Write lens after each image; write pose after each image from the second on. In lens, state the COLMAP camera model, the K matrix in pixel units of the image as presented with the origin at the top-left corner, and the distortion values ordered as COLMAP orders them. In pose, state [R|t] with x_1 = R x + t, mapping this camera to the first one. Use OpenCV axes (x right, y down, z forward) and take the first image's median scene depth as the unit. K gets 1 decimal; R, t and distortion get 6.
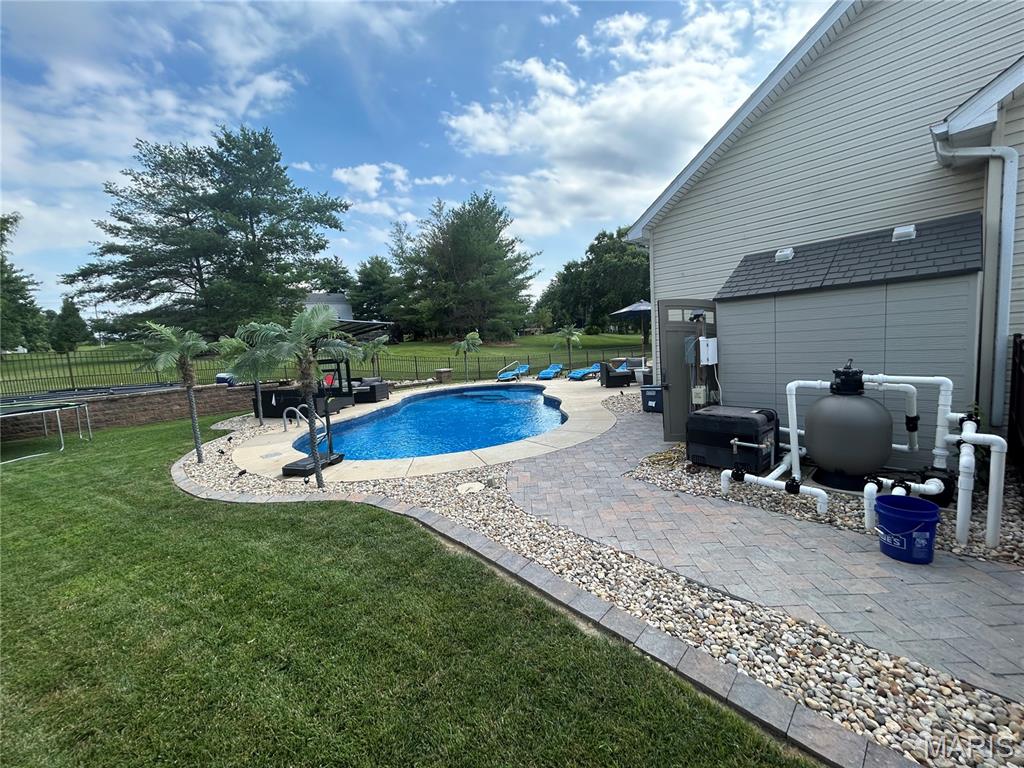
lens RADIAL K [[404.2, 0, 512.0], [0, 404.2, 384.0], [0, 0, 1]] dist [-0.001951, -0.000192]
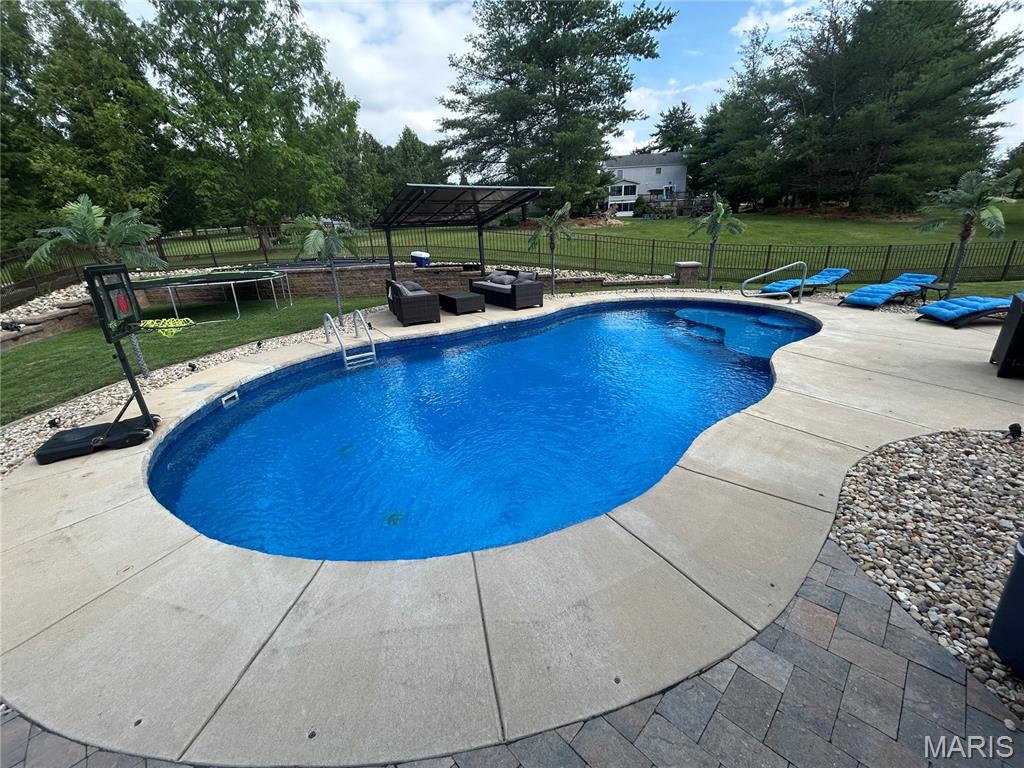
lens RADIAL K [[404.2, 0, 512.0], [0, 404.2, 384.0], [0, 0, 1]] dist [-0.001951, -0.000192]
pose [[0.706663, 0.281723, -0.649045, 0.069230], [-0.076985, 0.942482, 0.325272, -0.026722], [0.703350, -0.179891, 0.687705, 0.196267]]
